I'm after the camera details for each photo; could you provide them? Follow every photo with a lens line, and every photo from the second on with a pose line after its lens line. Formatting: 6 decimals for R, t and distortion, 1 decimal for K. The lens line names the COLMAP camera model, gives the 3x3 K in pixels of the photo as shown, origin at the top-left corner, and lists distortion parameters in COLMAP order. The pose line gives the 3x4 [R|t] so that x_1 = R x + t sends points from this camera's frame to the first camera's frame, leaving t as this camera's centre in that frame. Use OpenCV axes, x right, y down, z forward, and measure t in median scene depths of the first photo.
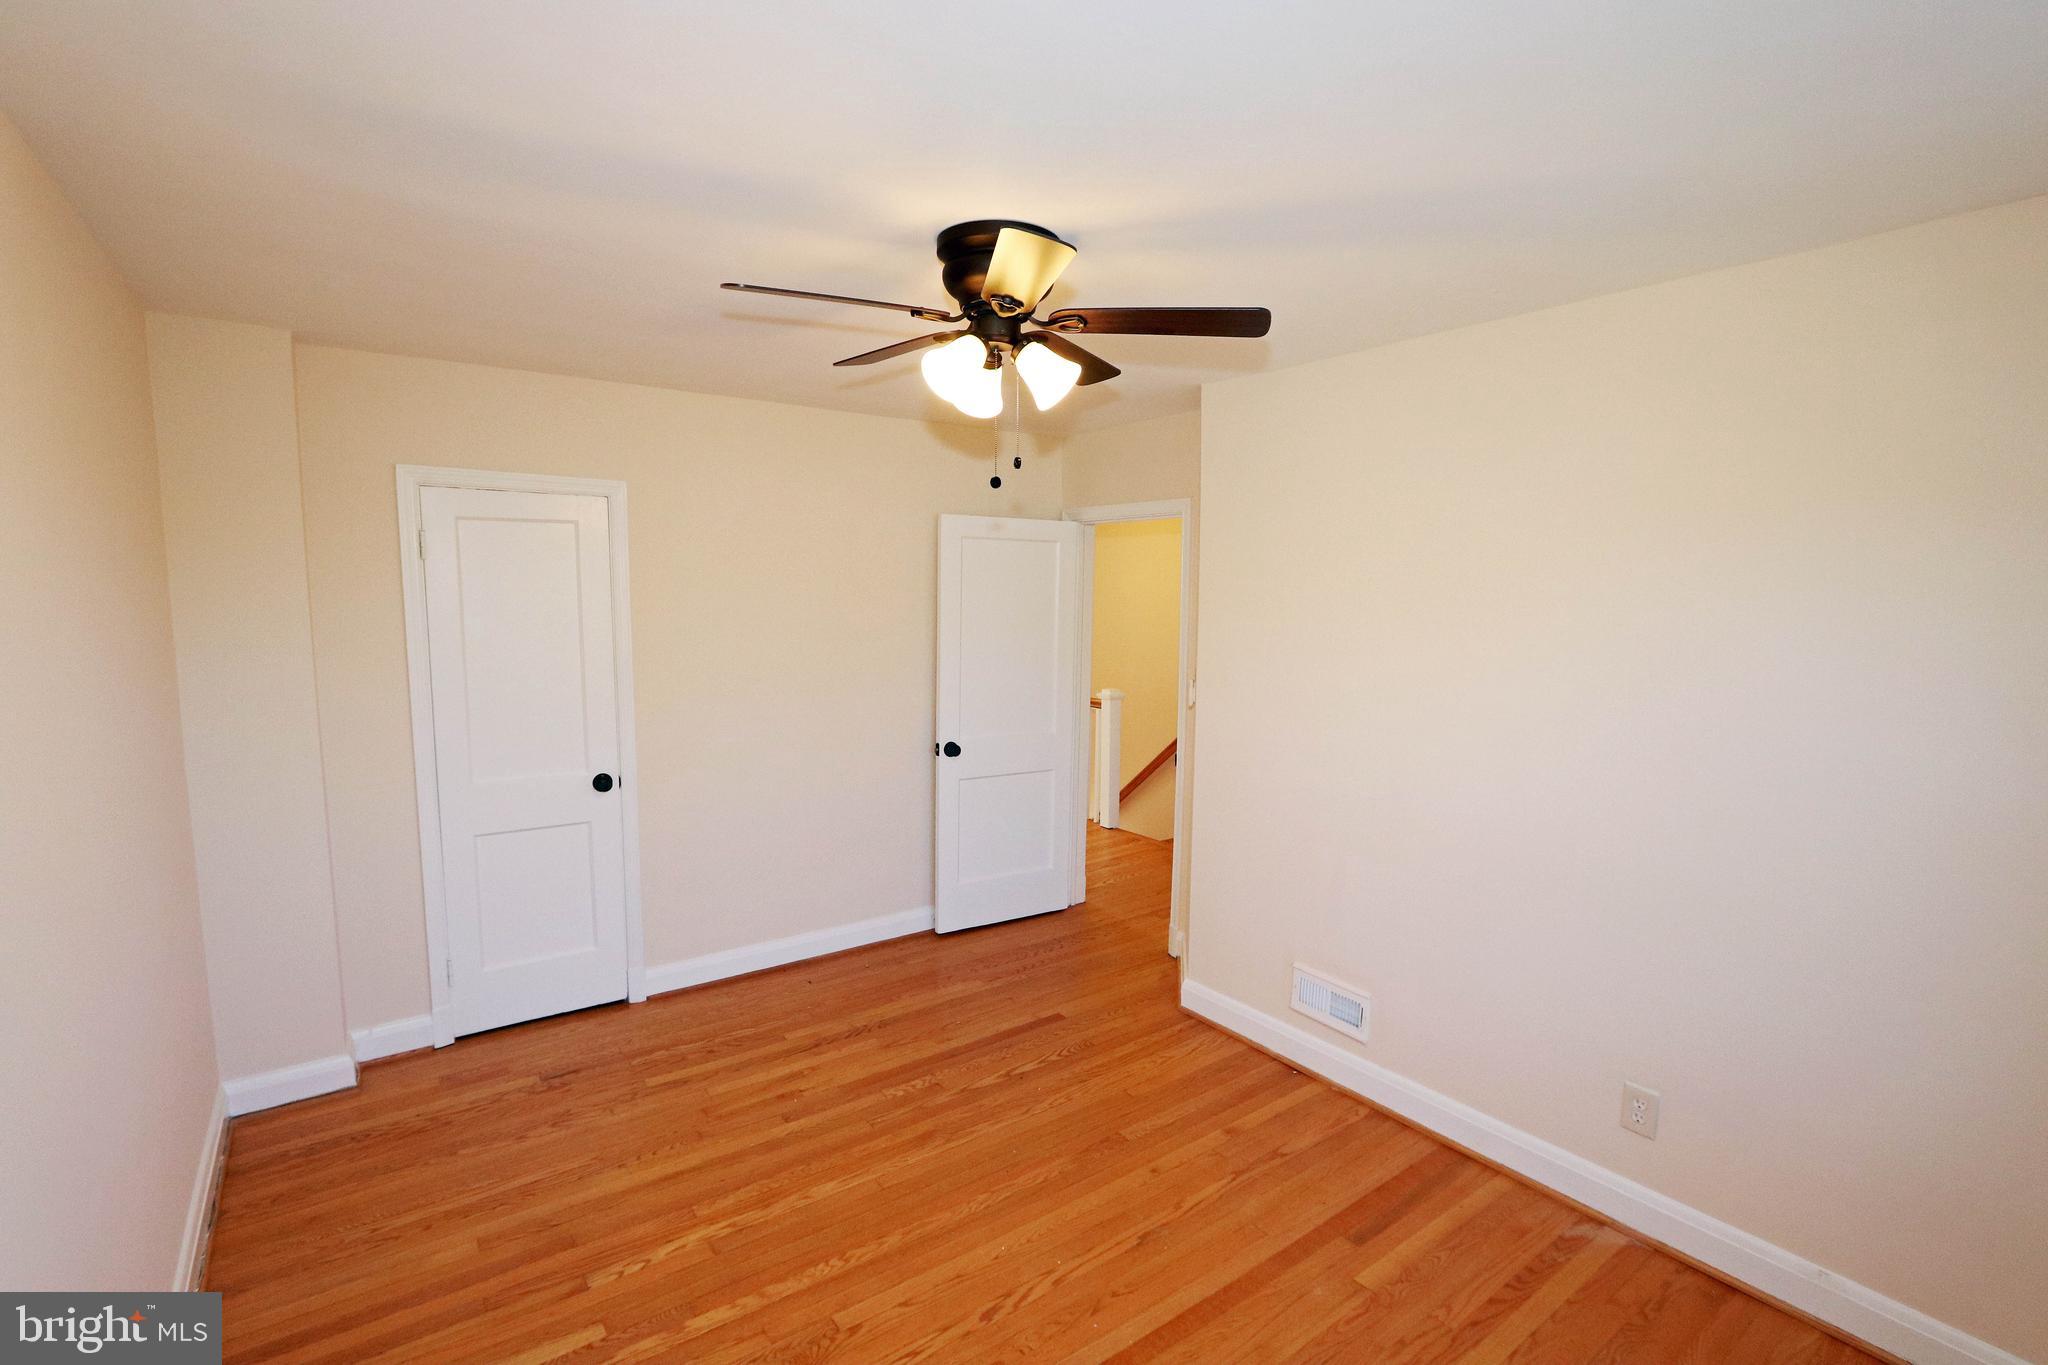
lens RADIAL K [[941.4, 0, 1029.2], [0, 941.4, 685.6], [0, 0, 1]] dist [-0.024673, 0.005249]
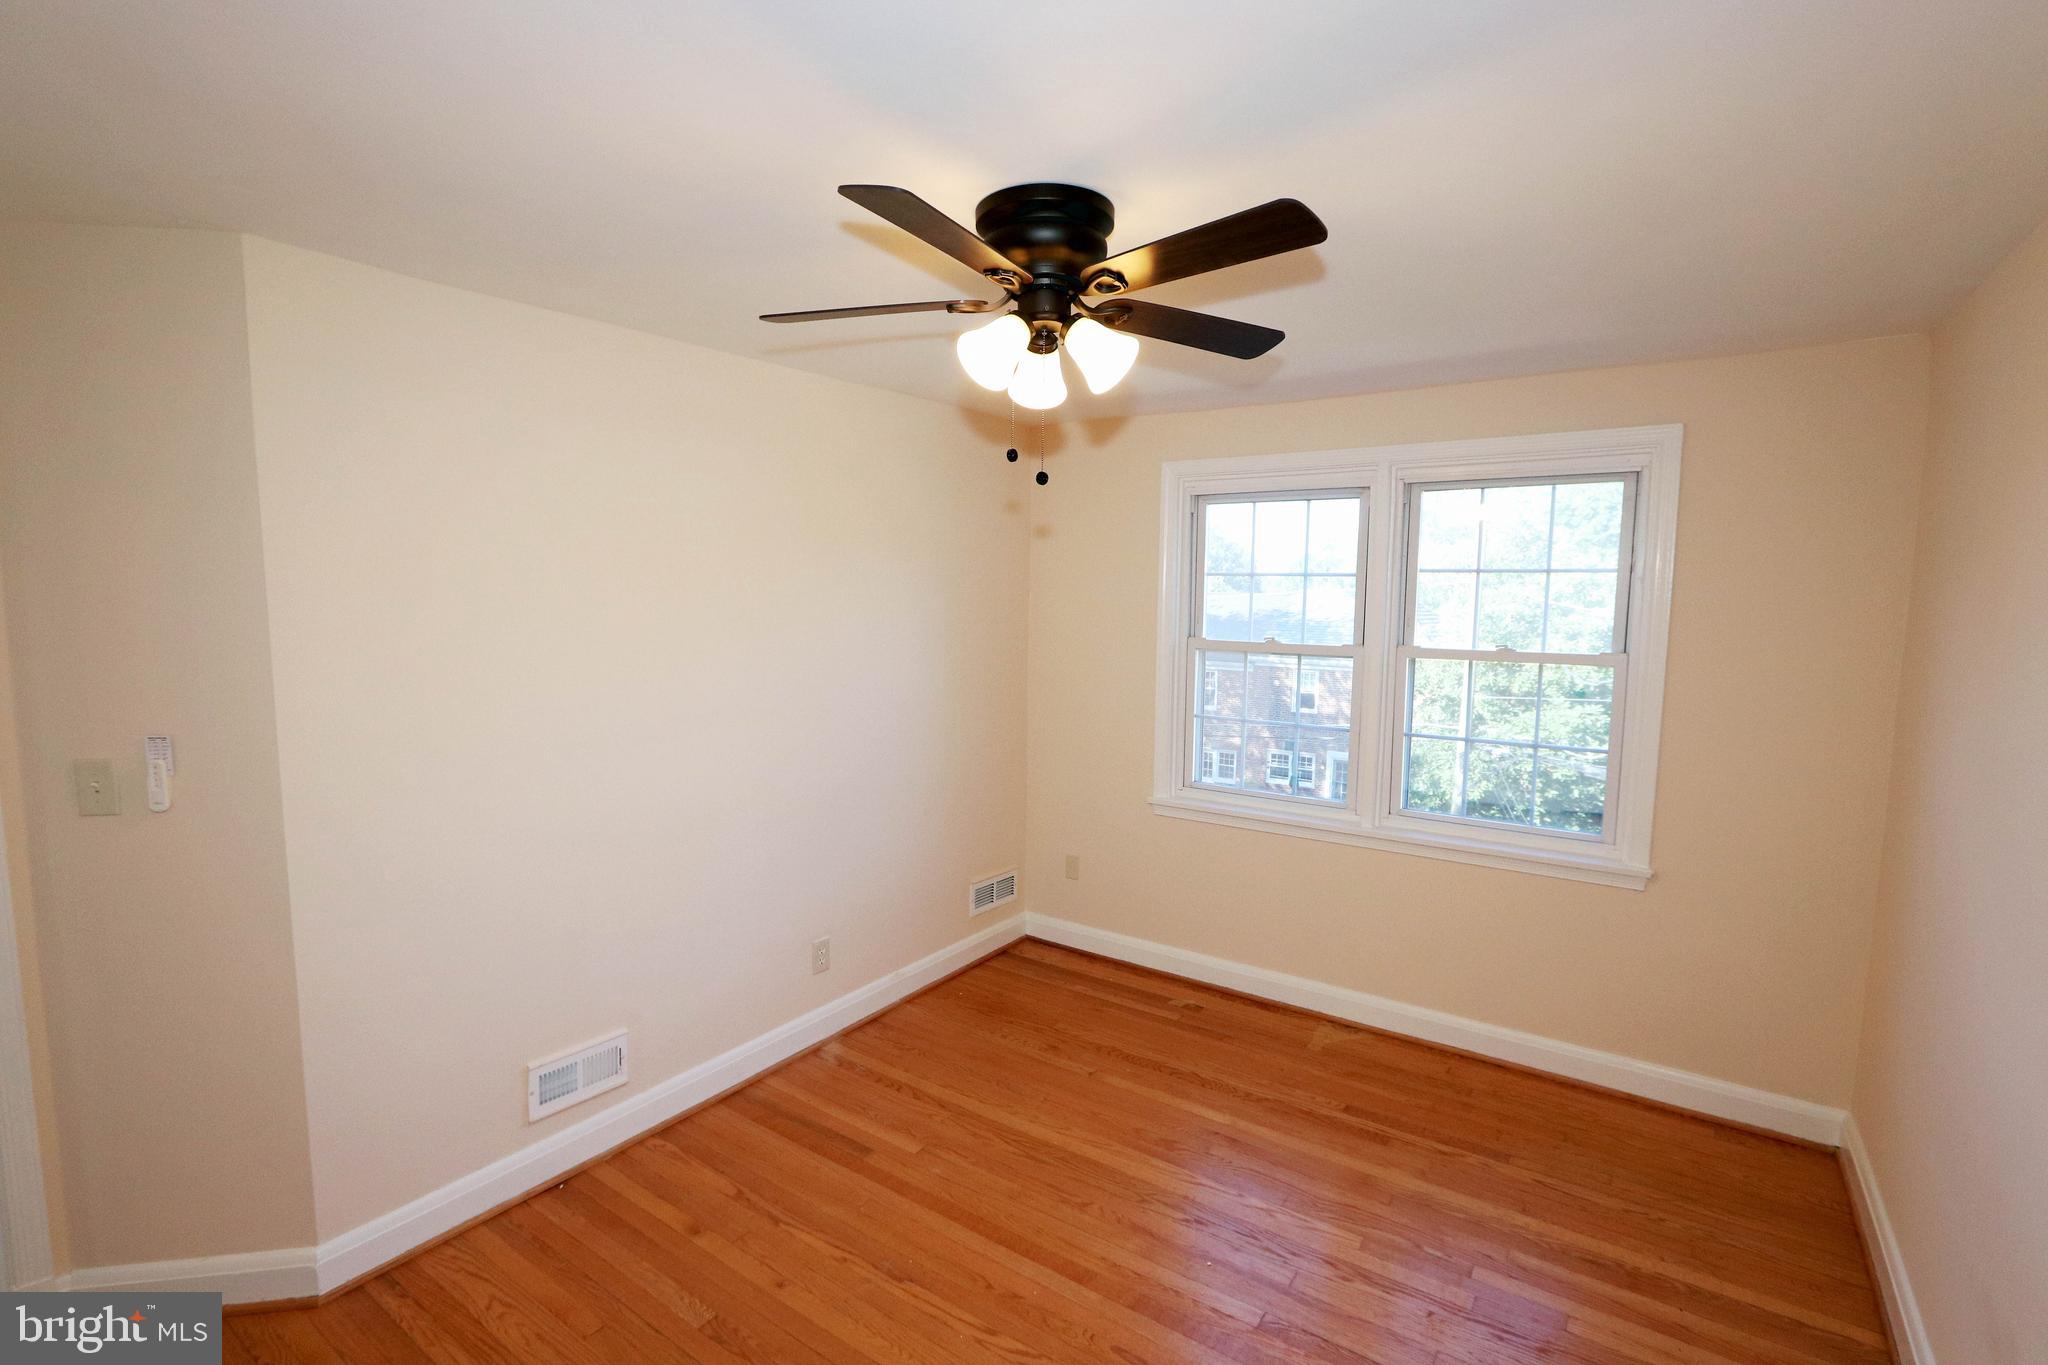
lens RADIAL K [[941.4, 0, 1015.2], [0, 941.4, 687.5], [0, 0, 1]] dist [-0.024673, 0.005249]
pose [[-0.312999, -0.112074, 0.943118, -0.716114], [0.089754, 0.985079, 0.146848, -0.123943], [-0.945503, 0.130612, -0.298270, 1.058622]]
